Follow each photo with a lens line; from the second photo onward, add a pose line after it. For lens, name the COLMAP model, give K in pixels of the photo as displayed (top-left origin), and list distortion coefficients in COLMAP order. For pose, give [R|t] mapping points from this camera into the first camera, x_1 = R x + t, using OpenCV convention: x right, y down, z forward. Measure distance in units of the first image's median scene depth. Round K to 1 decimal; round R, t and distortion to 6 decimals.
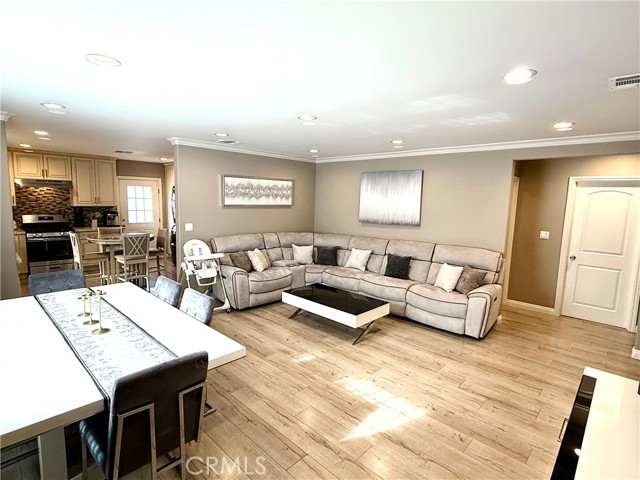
lens RADIAL K [[332.3, 0, 320.0], [0, 332.3, 240.0], [0, 0, 1]] dist [-0.000944, -0.000192]
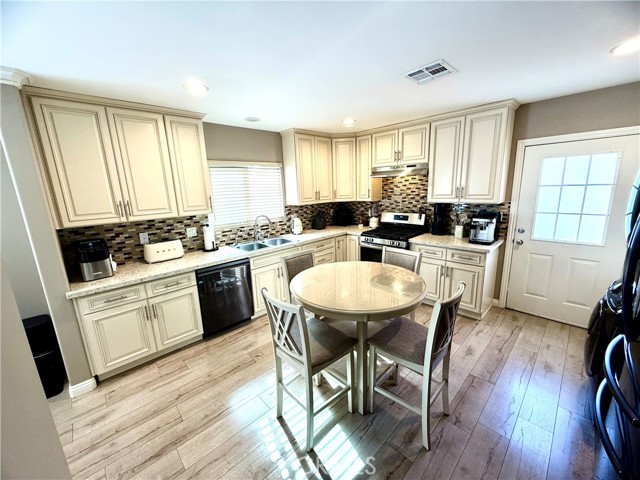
lens RADIAL K [[254.3, 0, 320.0], [0, 254.3, 240.0], [0, 0, 1]] dist [-0.000356, 0.000048]
pose [[-0.047067, 0.183954, -0.981807, -0.222895], [-0.090301, 0.978089, 0.187586, -0.102011], [0.994802, 0.097487, -0.029424, 0.794942]]
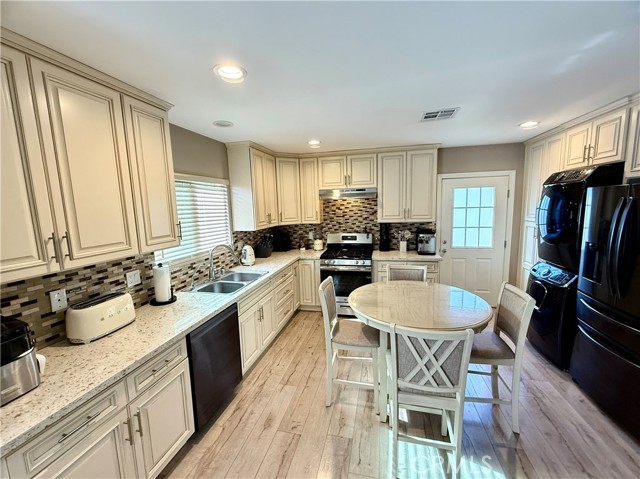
lens RADIAL K [[265.4, 0, 320.0], [0, 265.4, 239.5], [0, 0, 1]] dist [-0.000527, -0.000072]
pose [[0.500718, 0.073444, -0.862489, -0.296574], [-0.065544, 0.996750, 0.046825, -0.082289], [0.863126, 0.033085, 0.503904, 0.588971]]
